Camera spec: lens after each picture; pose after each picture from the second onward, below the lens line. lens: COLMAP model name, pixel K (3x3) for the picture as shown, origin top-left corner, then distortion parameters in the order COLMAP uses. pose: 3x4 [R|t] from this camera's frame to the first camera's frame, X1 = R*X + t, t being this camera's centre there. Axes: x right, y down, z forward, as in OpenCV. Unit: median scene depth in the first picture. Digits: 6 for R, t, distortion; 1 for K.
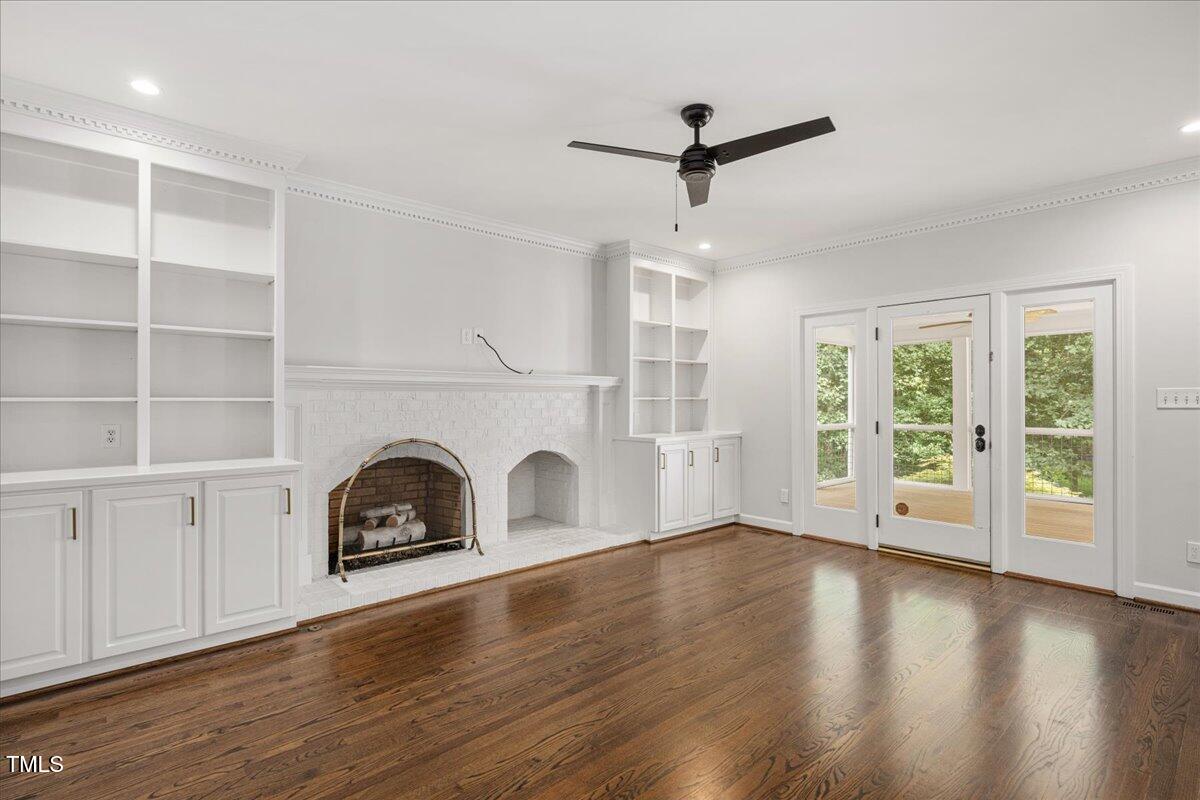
lens RADIAL K [[571.5, 0, 601.2], [0, 571.5, 397.8], [0, 0, 1]] dist [-0.019479, 0.001308]
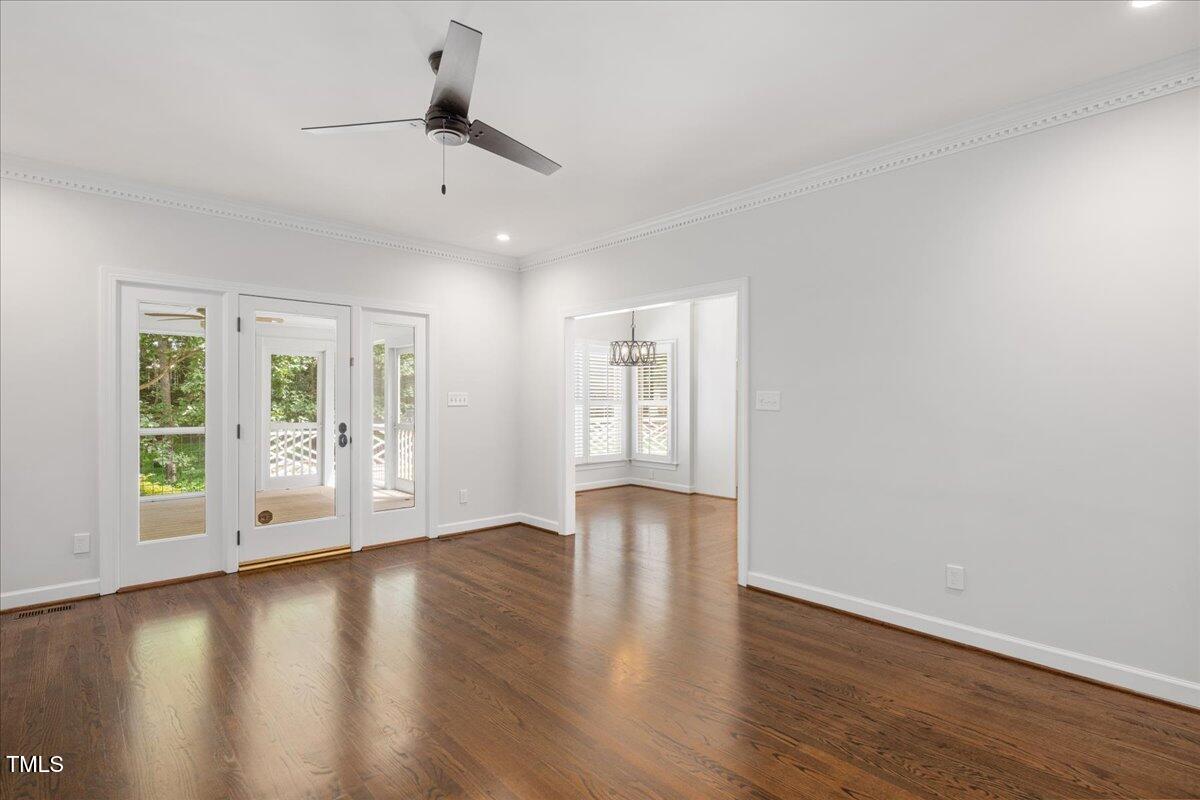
lens RADIAL K [[571.5, 0, 598.6], [0, 571.5, 396.0], [0, 0, 1]] dist [-0.019479, 0.001308]
pose [[-0.026878, 0.008884, 0.999599, -0.438067], [-0.006050, 0.999941, -0.009050, 0.002417], [-0.999620, -0.006290, -0.026823, 0.510320]]
